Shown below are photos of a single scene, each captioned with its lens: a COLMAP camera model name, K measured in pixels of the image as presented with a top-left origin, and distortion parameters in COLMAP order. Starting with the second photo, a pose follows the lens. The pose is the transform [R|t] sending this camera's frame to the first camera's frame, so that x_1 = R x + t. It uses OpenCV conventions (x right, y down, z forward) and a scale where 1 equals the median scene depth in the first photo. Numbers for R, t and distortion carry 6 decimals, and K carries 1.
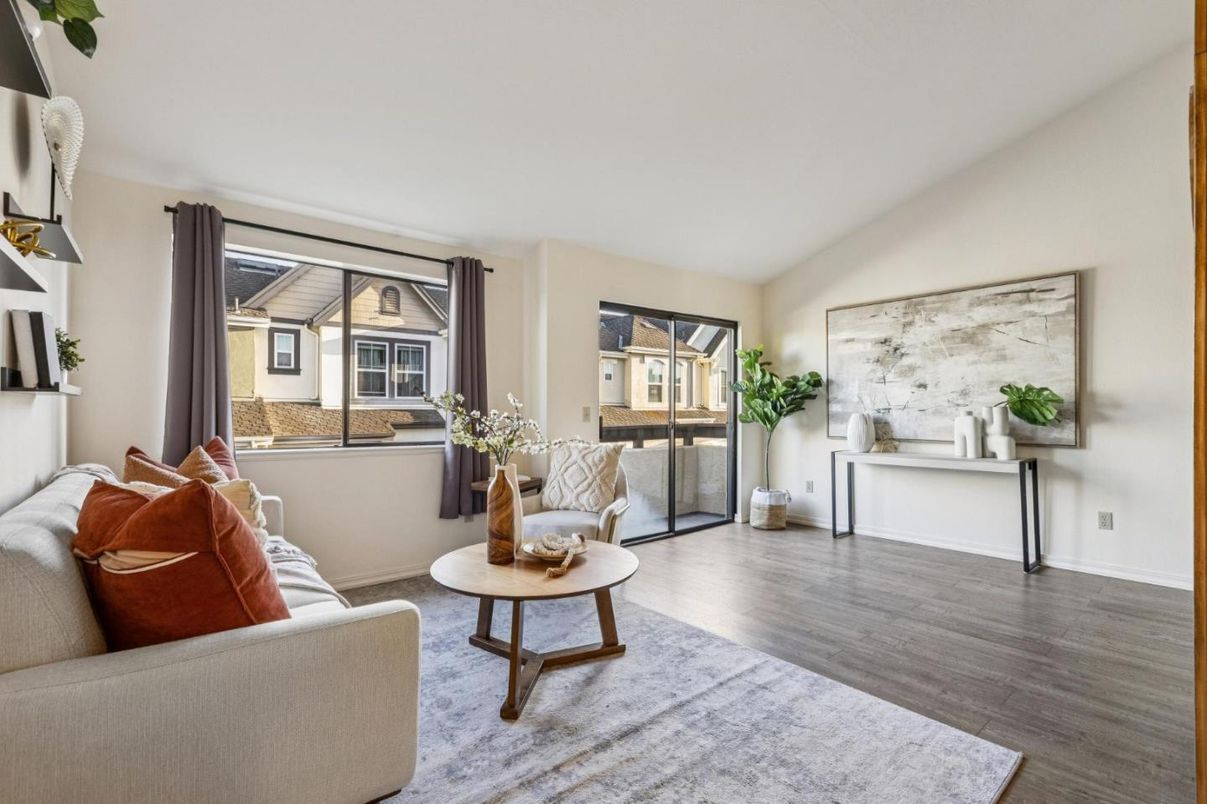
lens RADIAL K [[538.6, 0, 613.3], [0, 538.6, 409.5], [0, 0, 1]] dist [-0.001815, -0.000037]
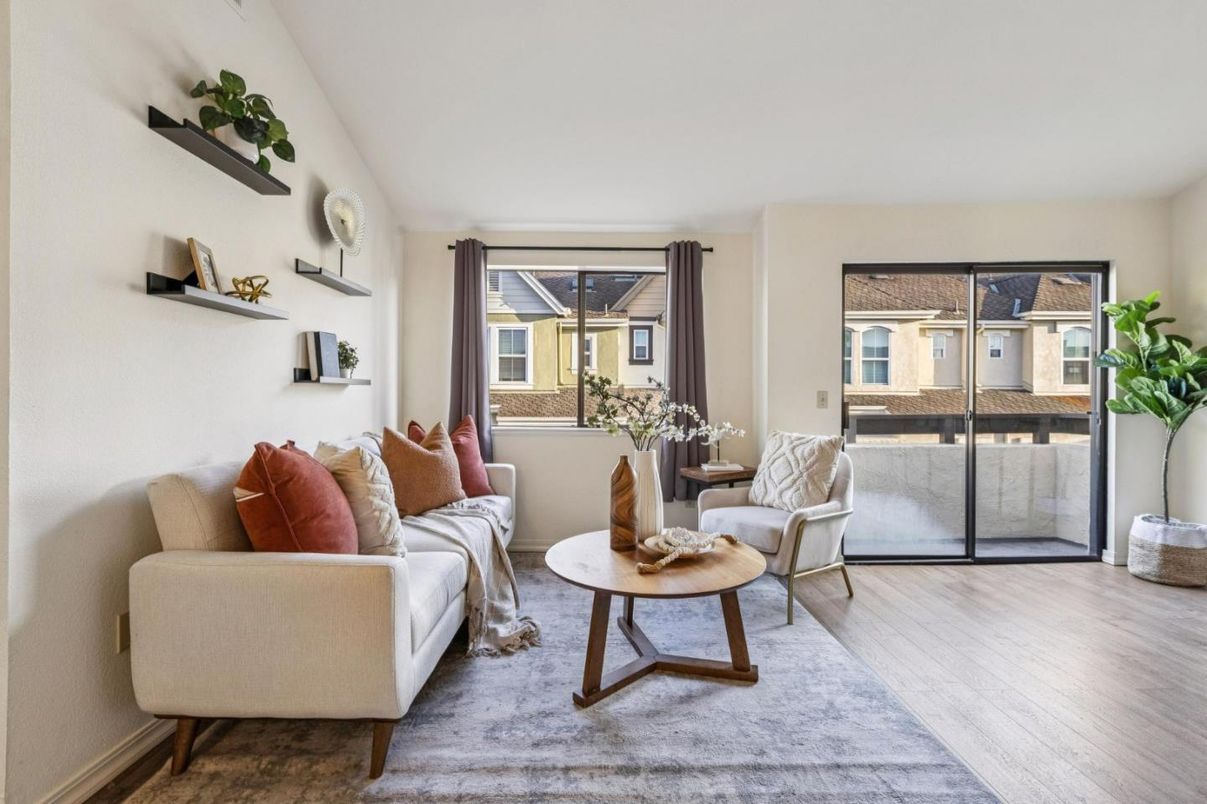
lens RADIAL K [[538.6, 0, 603.8], [0, 538.6, 396.1], [0, 0, 1]] dist [-0.001815, -0.000037]
pose [[0.776787, 0.000701, -0.629763, 0.233950], [0.001170, 0.999996, 0.002557, 0.001263], [0.629762, -0.002723, 0.776784, 0.129455]]
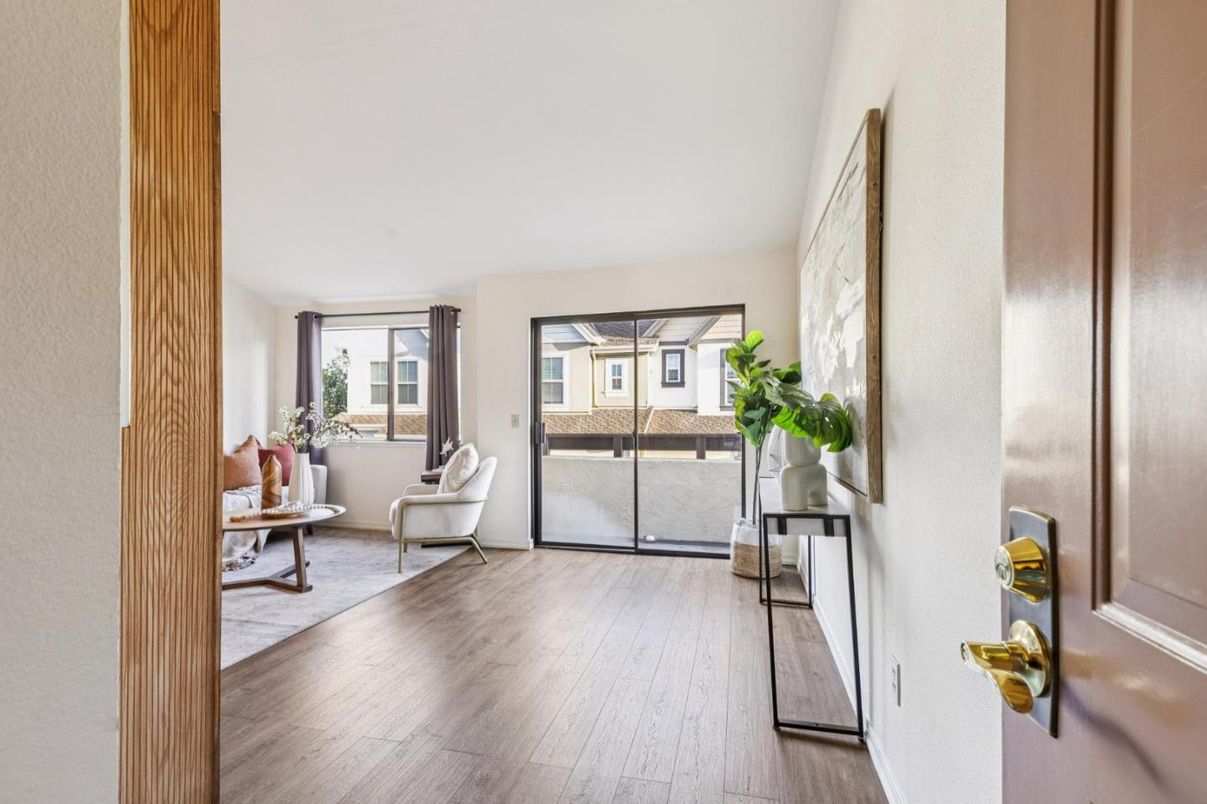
lens RADIAL K [[538.6, 0, 606.2], [0, 538.6, 412.6], [0, 0, 1]] dist [-0.001815, -0.000037]
pose [[0.593250, -0.005298, -0.805001, 1.032774], [0.002309, 0.999985, -0.004880, -0.004411], [0.805015, 0.001036, 0.593253, 0.518737]]
